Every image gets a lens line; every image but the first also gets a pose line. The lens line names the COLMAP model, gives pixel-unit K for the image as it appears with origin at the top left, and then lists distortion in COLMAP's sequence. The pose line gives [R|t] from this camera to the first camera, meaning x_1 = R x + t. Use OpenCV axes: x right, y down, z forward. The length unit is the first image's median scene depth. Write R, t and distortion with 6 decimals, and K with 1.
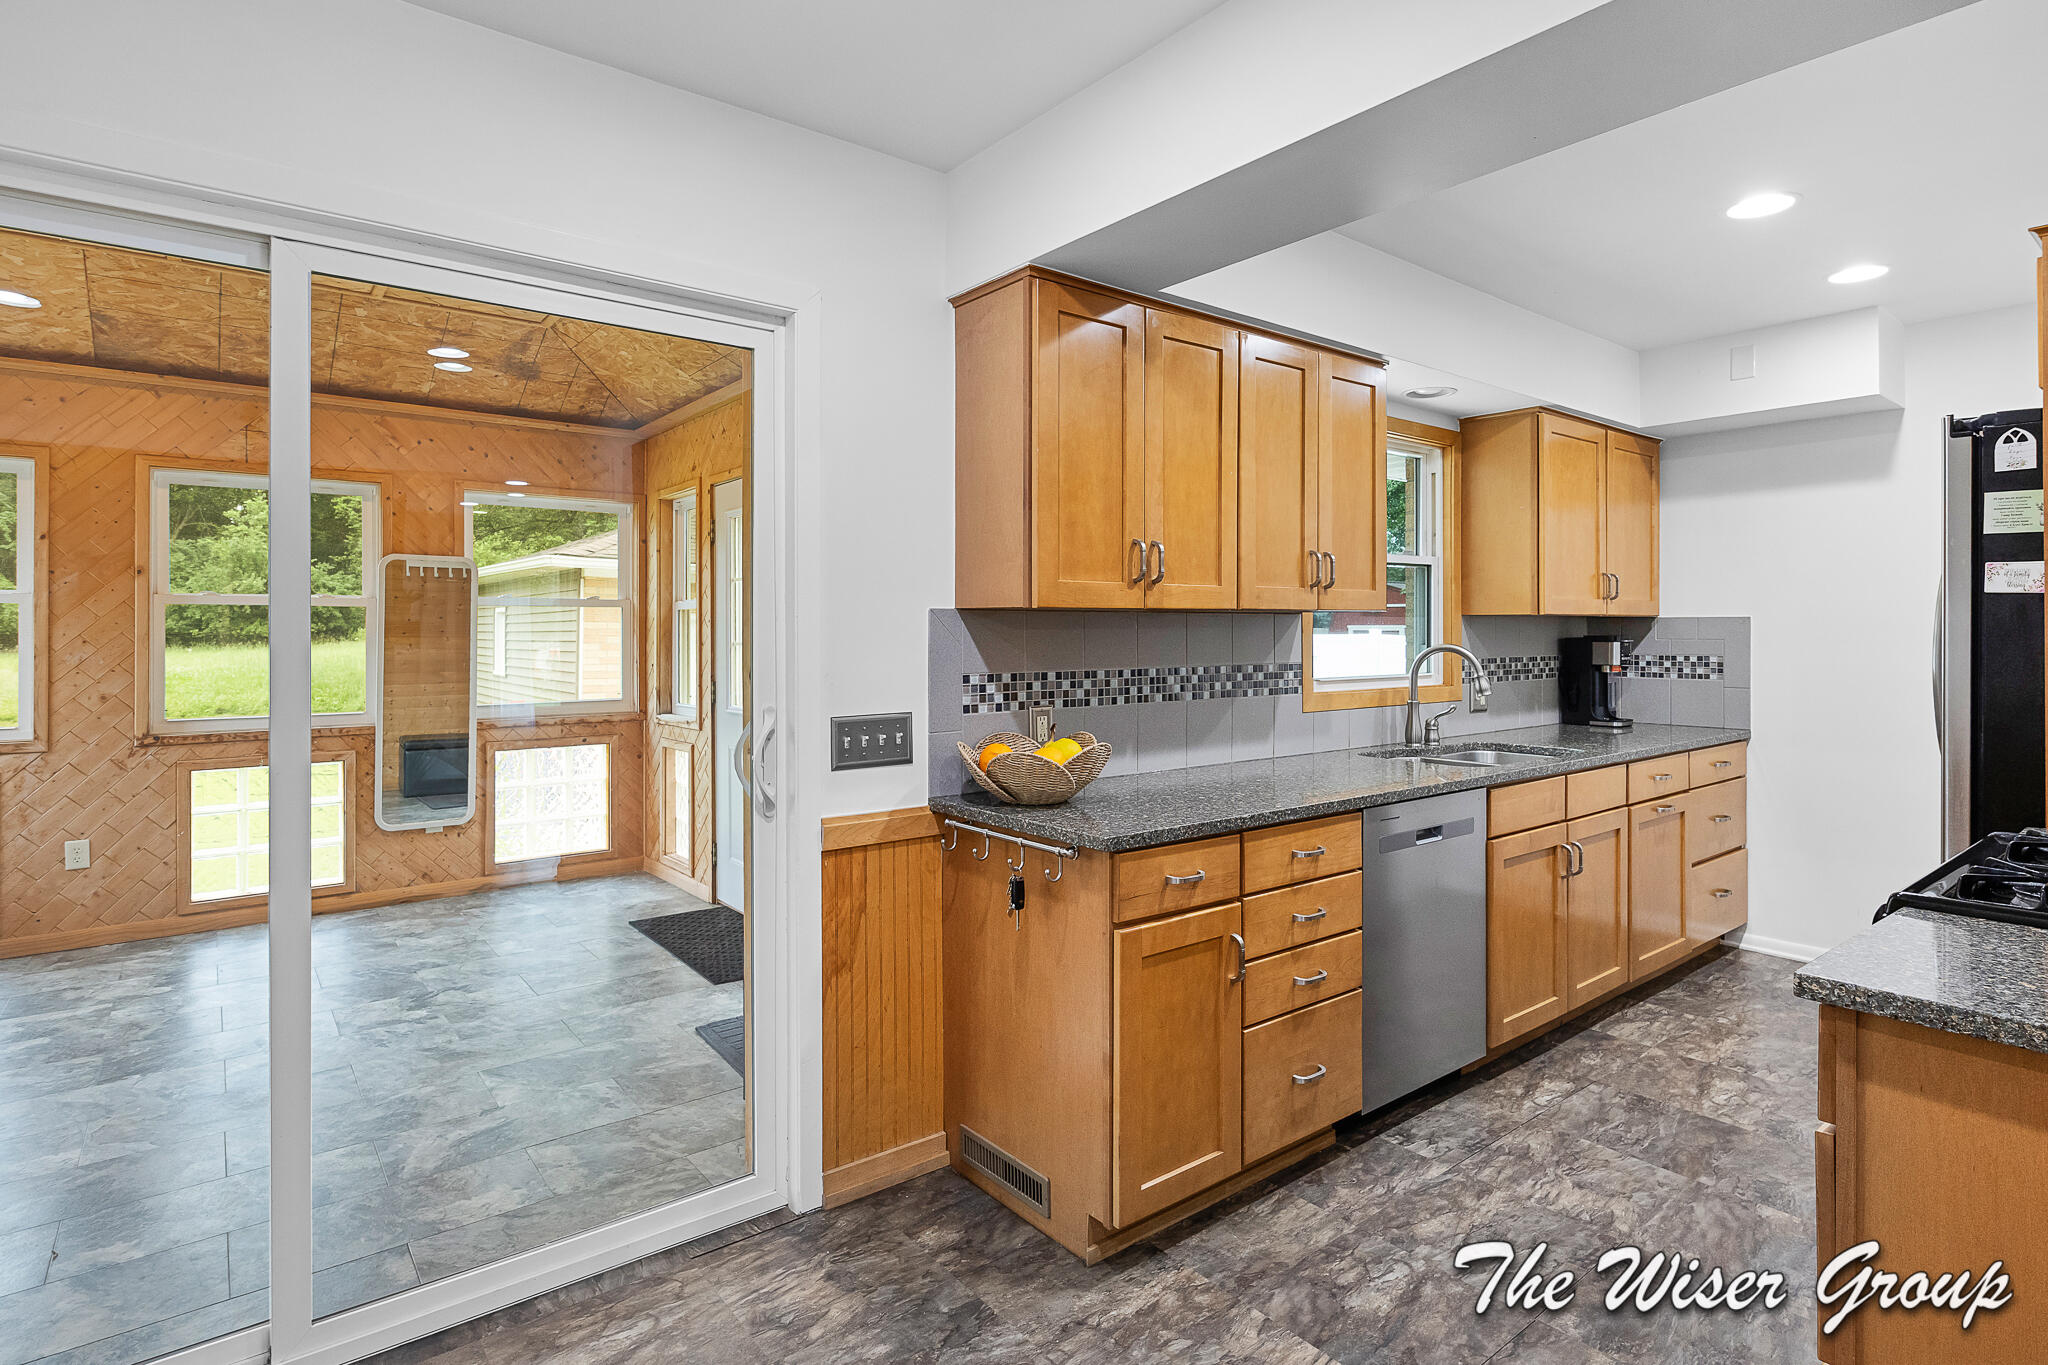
lens RADIAL K [[1049.0, 0, 1027.2], [0, 1049.0, 630.7], [0, 0, 1]] dist [-0.001760, -0.000990]
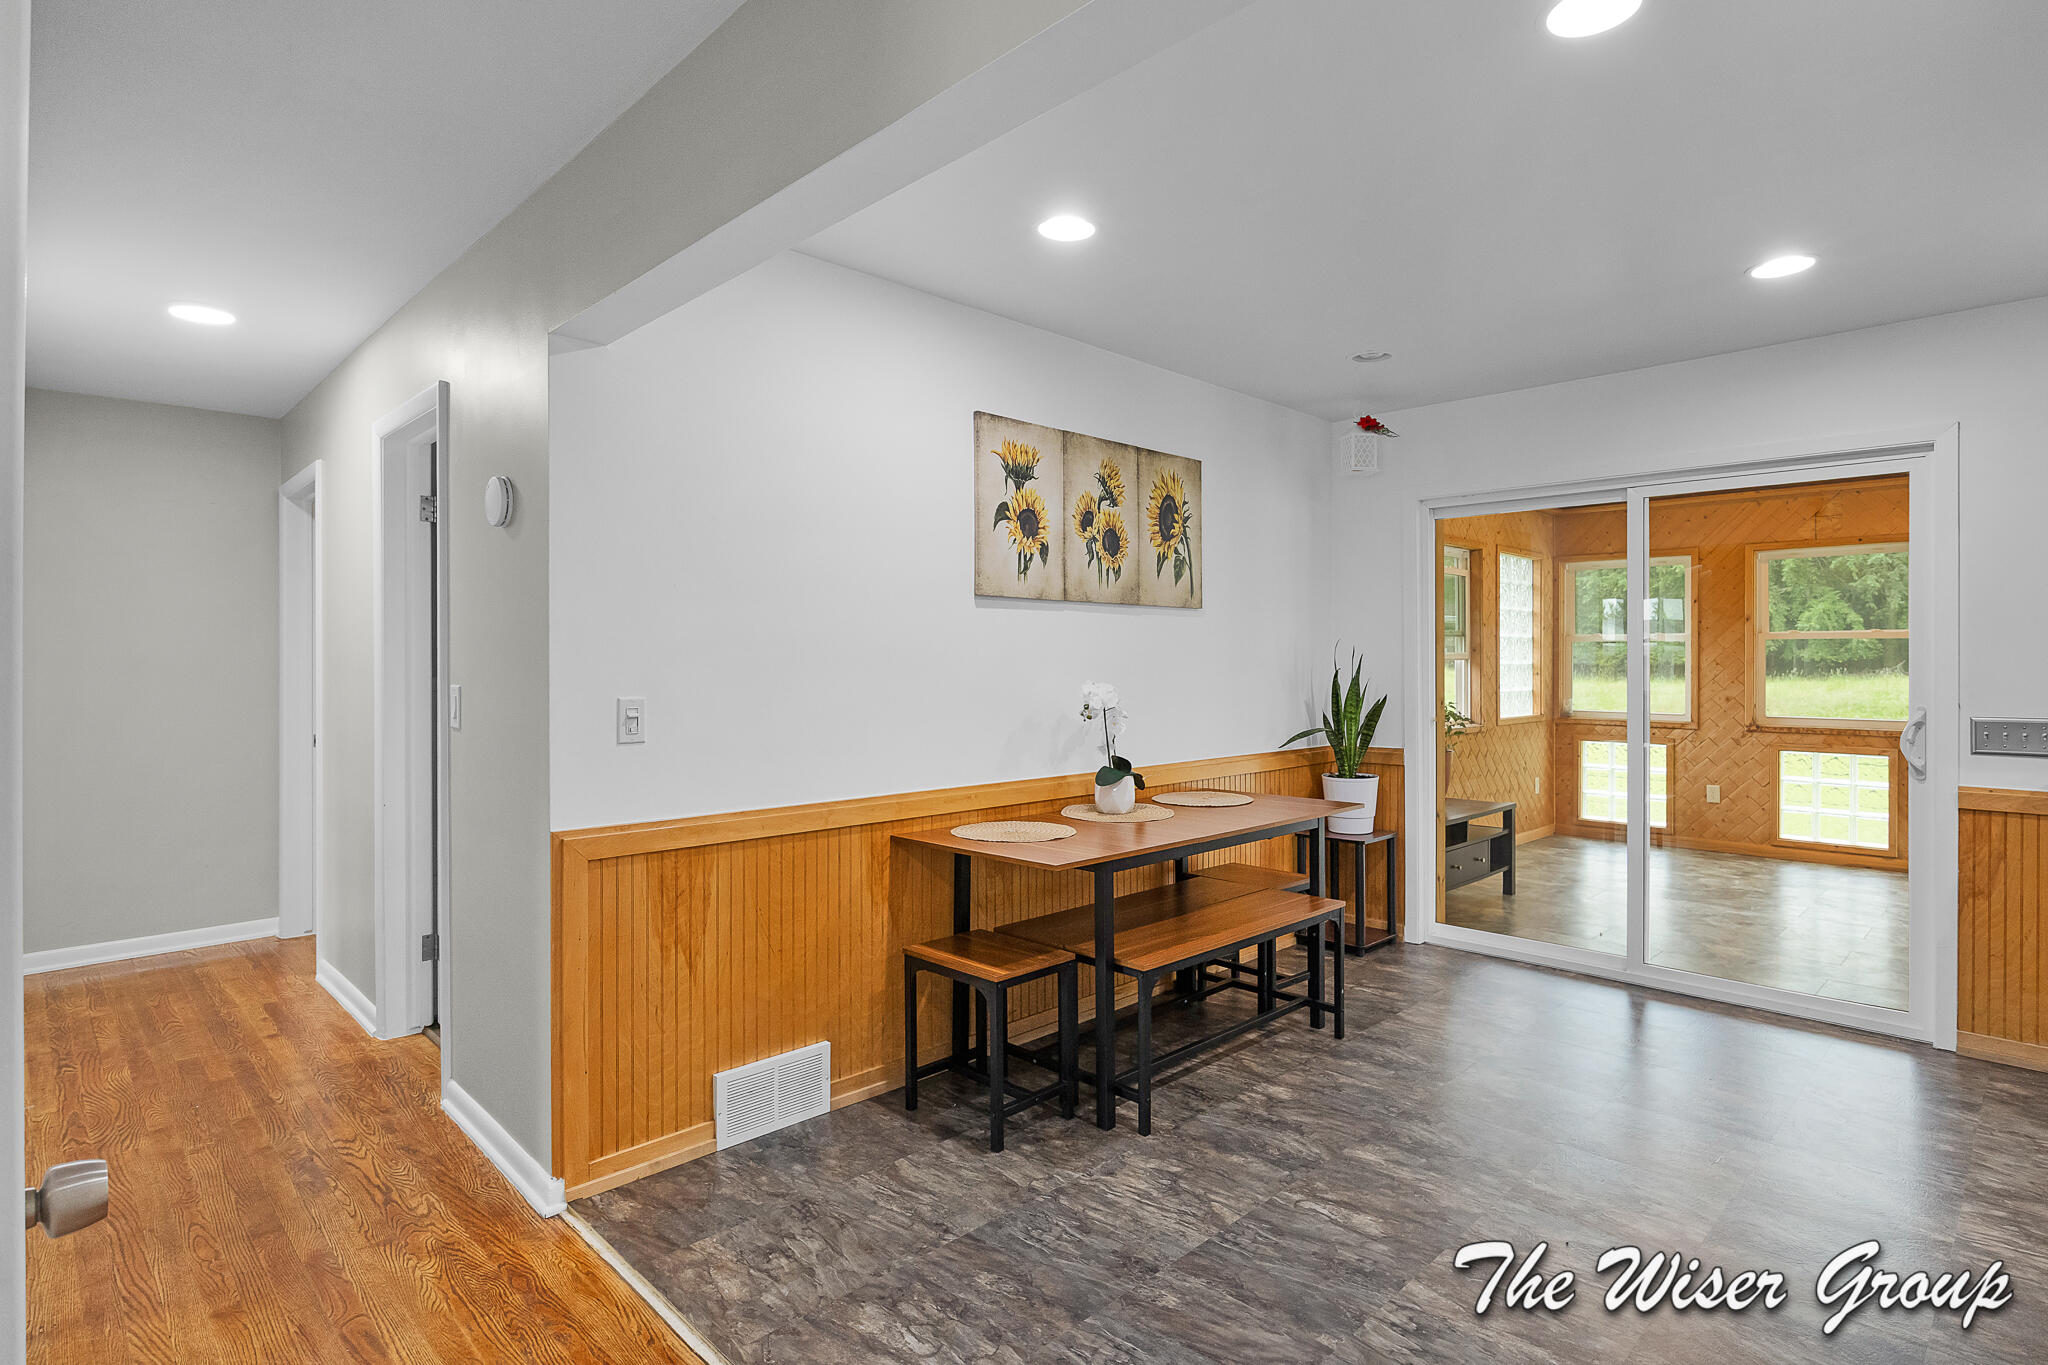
lens RADIAL K [[1027.8, 0, 1052.2], [0, 1027.8, 665.4], [0, 0, 1]] dist [-0.000441, -0.000485]
pose [[0.119831, 0.005134, -0.992781, 0.969381], [0.004163, 0.999975, 0.005674, -0.000590], [0.992786, -0.004813, 0.119807, -0.375943]]
